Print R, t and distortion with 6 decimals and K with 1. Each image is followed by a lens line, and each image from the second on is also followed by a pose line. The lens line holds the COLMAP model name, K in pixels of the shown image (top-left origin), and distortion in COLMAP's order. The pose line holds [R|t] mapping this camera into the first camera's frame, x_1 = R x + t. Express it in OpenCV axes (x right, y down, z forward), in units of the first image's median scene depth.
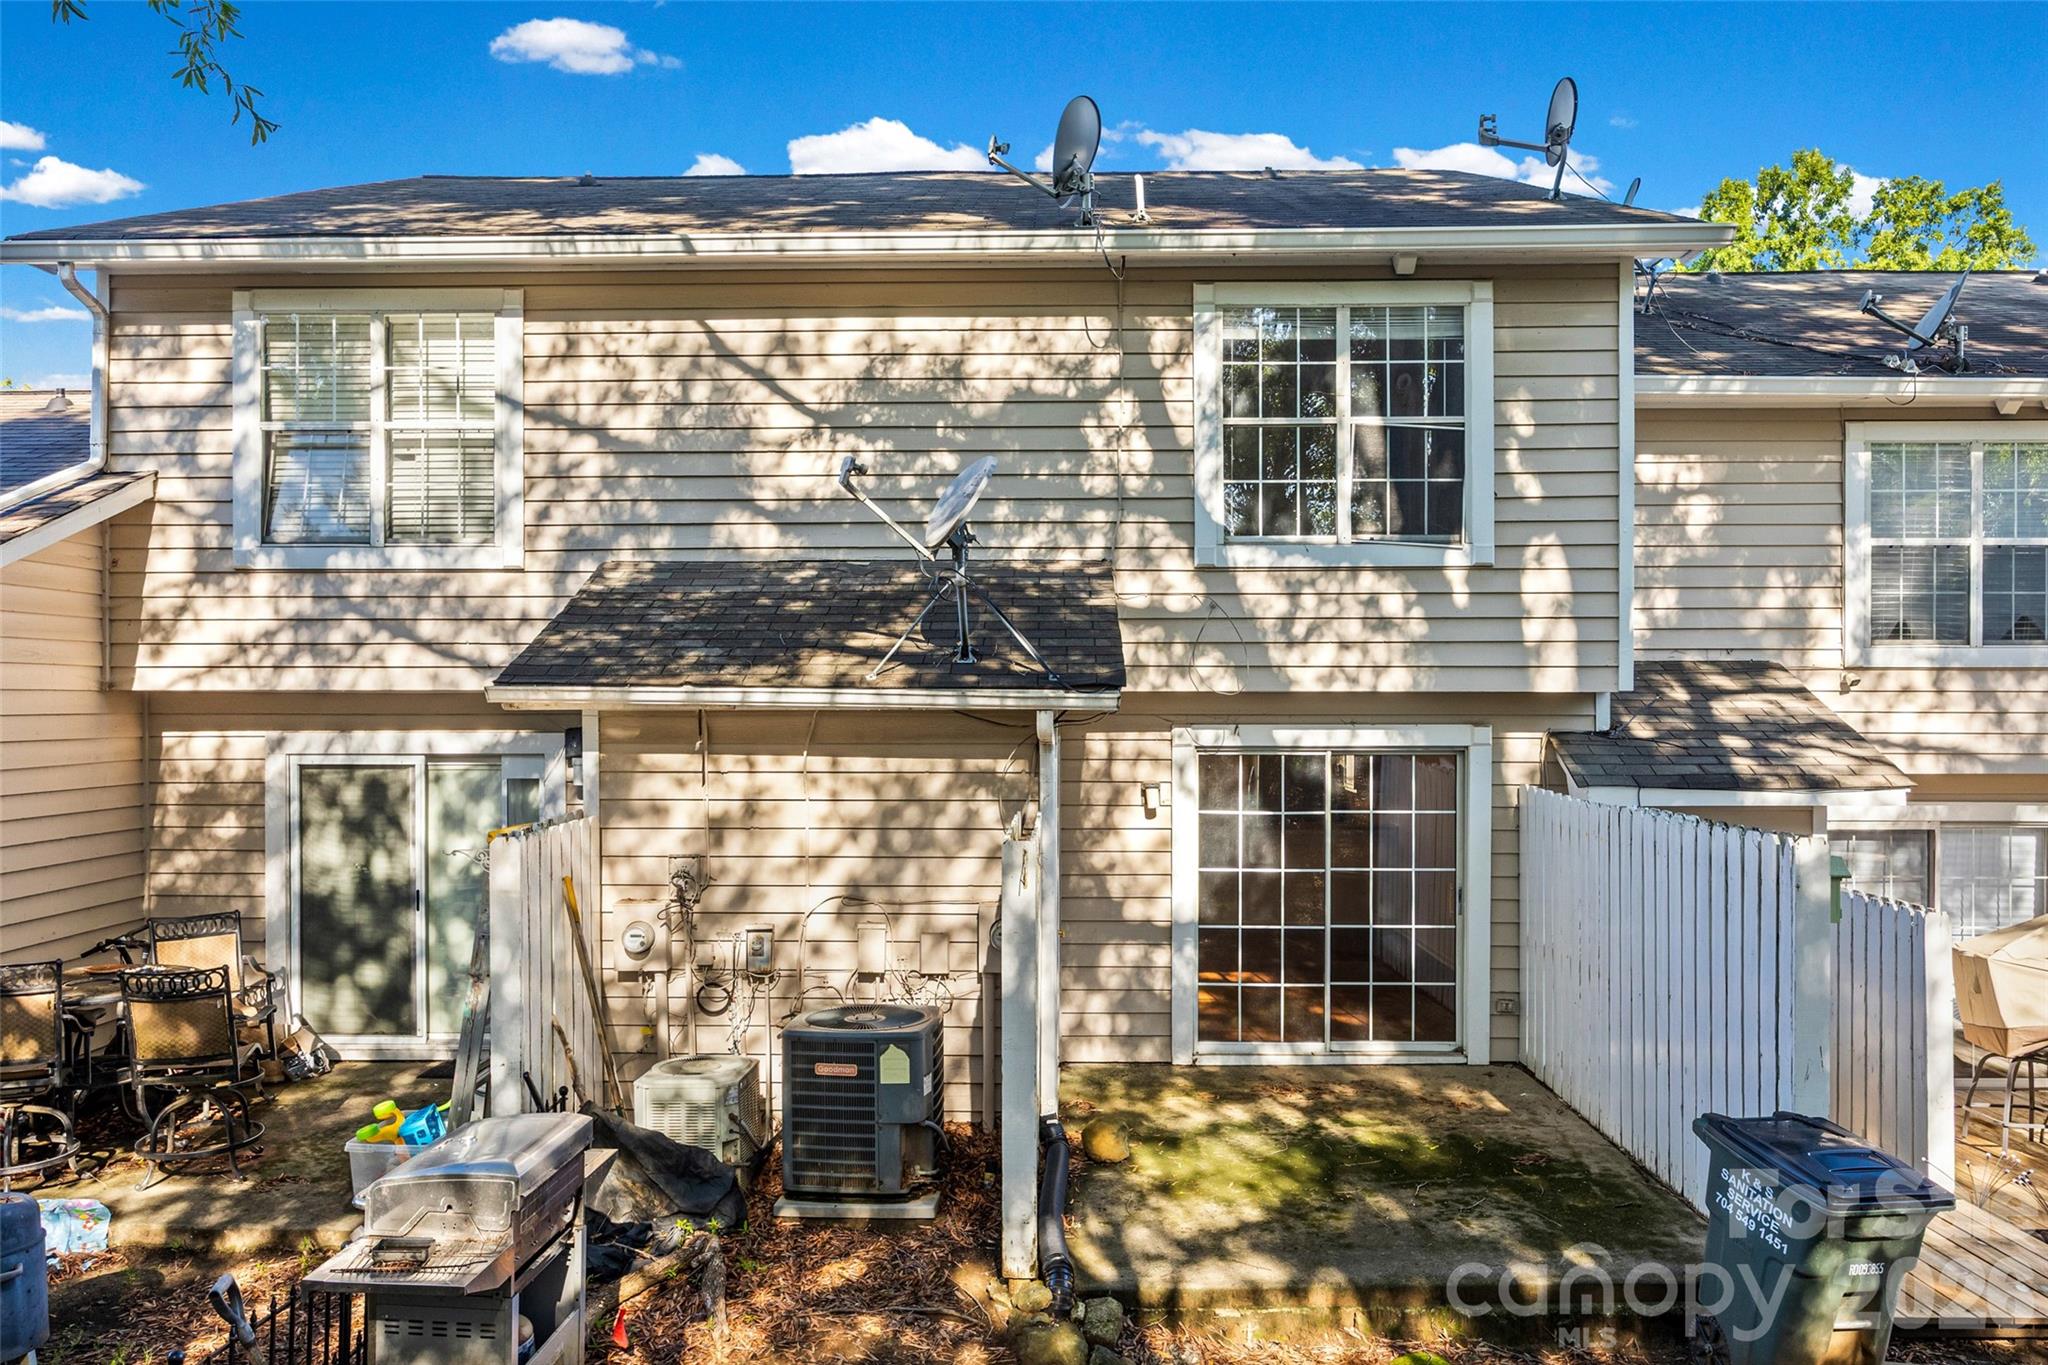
lens RADIAL K [[1452.8, 0, 1040.8], [0, 1452.8, 683.1], [0, 0, 1]] dist [-0.022121, -0.002694]
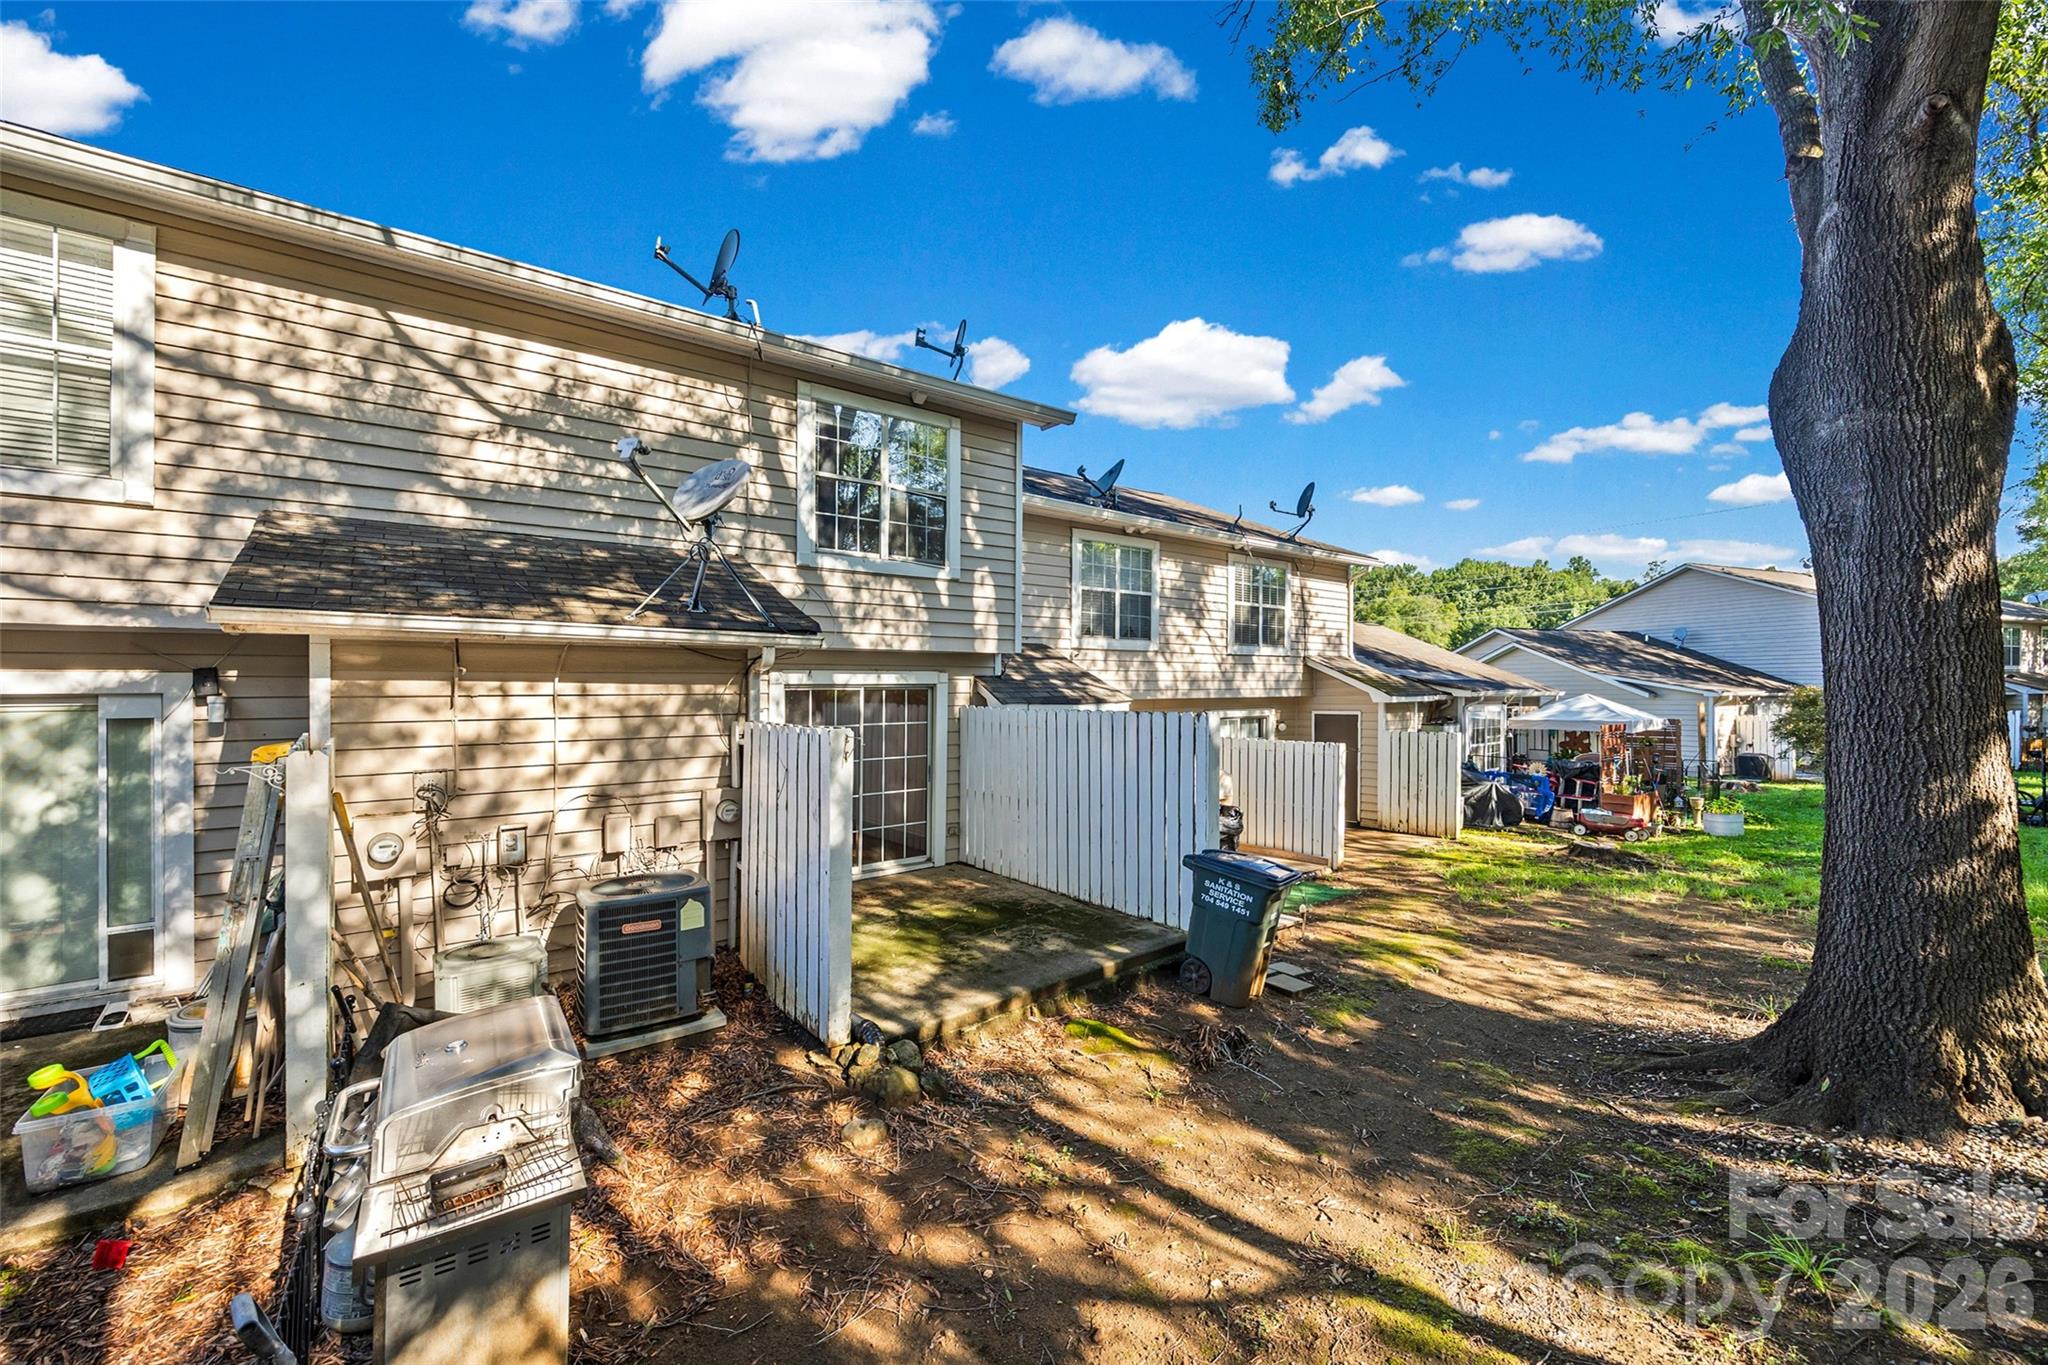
lens RADIAL K [[788.8, 0, 1003.3], [0, 788.8, 685.9], [0, 0, 1]] dist [-0.001595, -0.000636]
pose [[0.786336, -0.001730, 0.617797, -0.237697], [-0.001283, 0.999989, 0.004434, 0.042459], [-0.617798, -0.004279, 0.786325, 0.210623]]
